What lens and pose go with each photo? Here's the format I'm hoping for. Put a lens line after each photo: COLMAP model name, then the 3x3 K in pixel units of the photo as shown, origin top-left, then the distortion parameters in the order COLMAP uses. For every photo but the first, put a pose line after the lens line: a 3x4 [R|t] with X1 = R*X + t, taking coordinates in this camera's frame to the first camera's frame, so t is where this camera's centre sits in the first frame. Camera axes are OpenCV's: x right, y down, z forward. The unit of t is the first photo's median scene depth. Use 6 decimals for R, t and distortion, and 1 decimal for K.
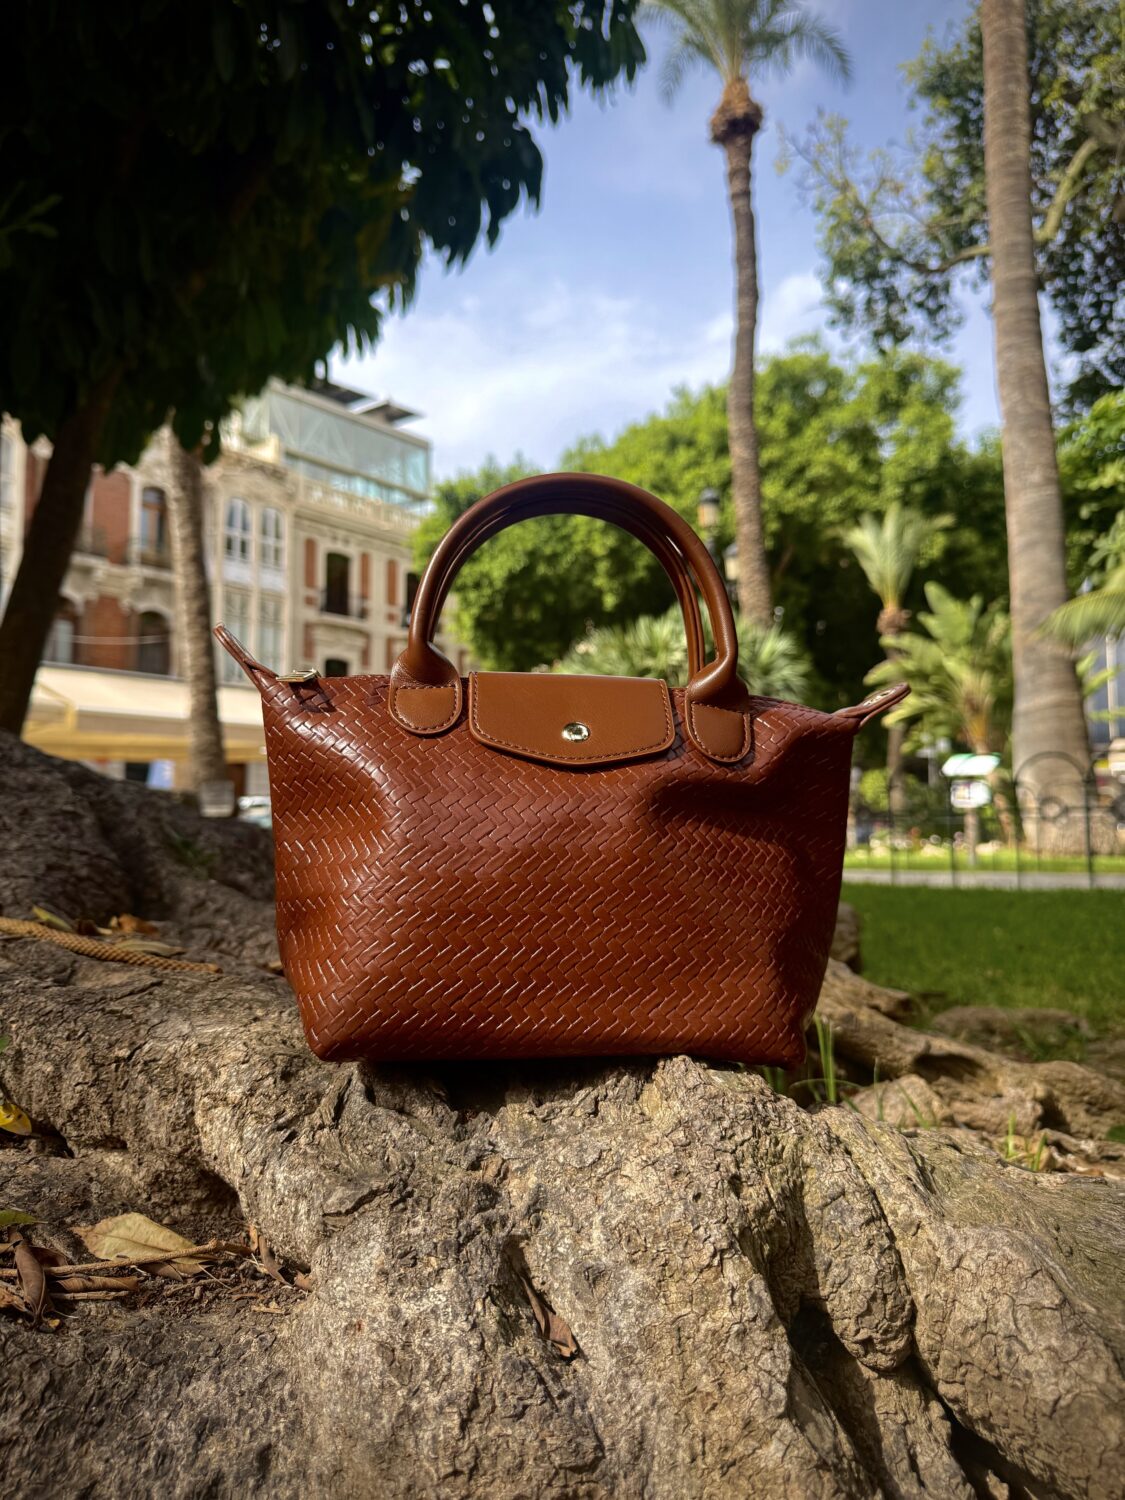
lens RADIAL K [[1078.2, 0, 569.0], [0, 1078.2, 748.9], [0, 0, 1]] dist [0.012548, -0.057139]
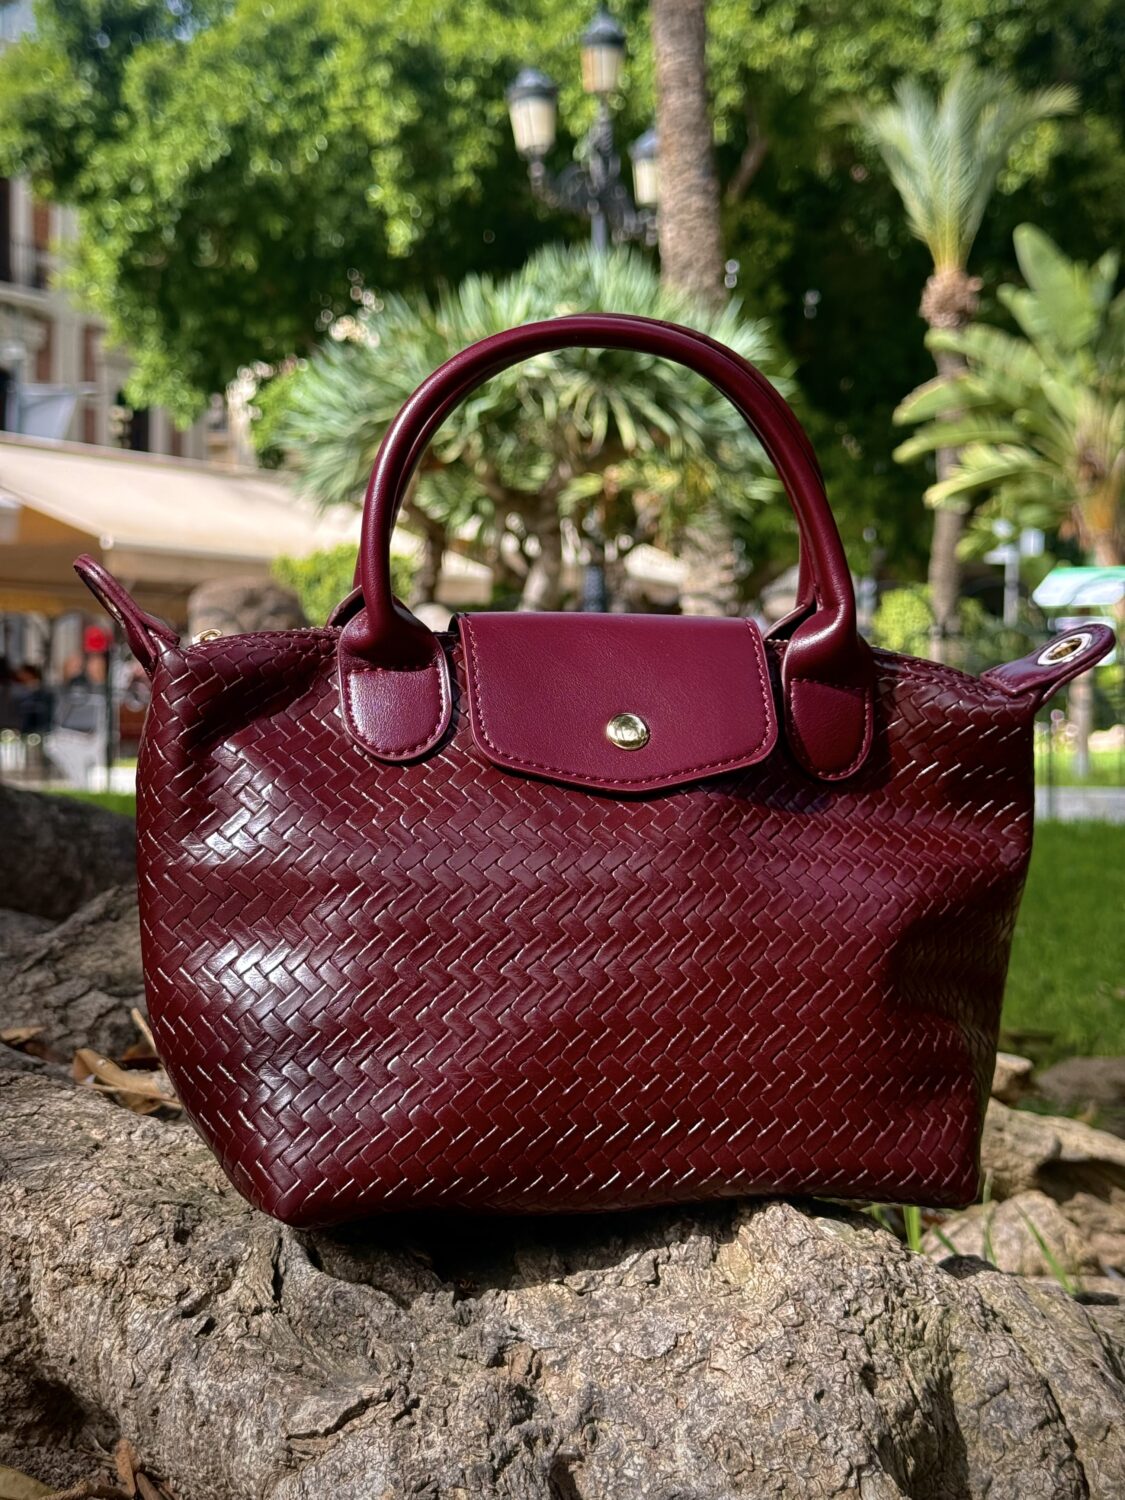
lens RADIAL K [[2103.3, 0, 558.8], [0, 2103.3, 735.4], [0, 0, 1]] dist [0.209694, -0.542642]
pose [[0.993025, 0.007335, 0.117674, -0.196677], [-0.018463, 0.995424, 0.093754, -0.137628], [-0.116448, -0.095273, 0.988617, -0.312144]]
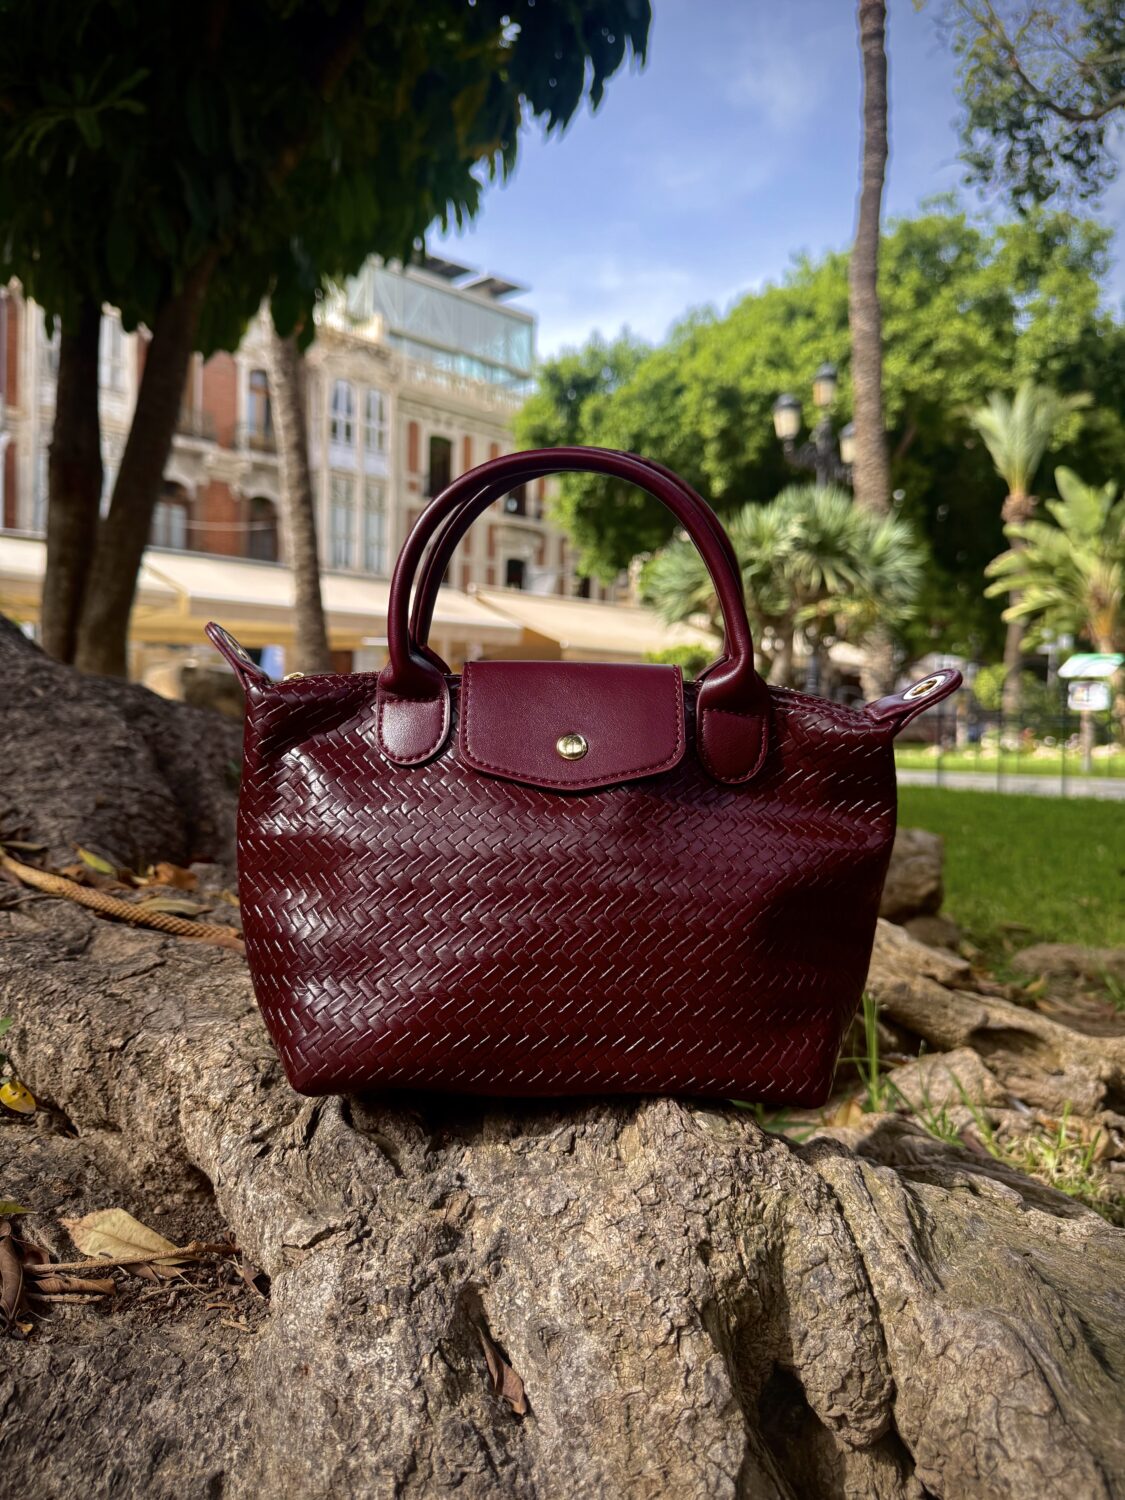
lens RADIAL K [[1078.9, 0, 560.7], [0, 1078.9, 758.2], [0, 0, 1]] dist [0.001325, -0.030455]
pose [[0.994644, 0.025348, -0.100201, 0.098842], [-0.013986, 0.993552, 0.112509, -0.108966], [0.102407, -0.110505, 0.988586, 0.095485]]
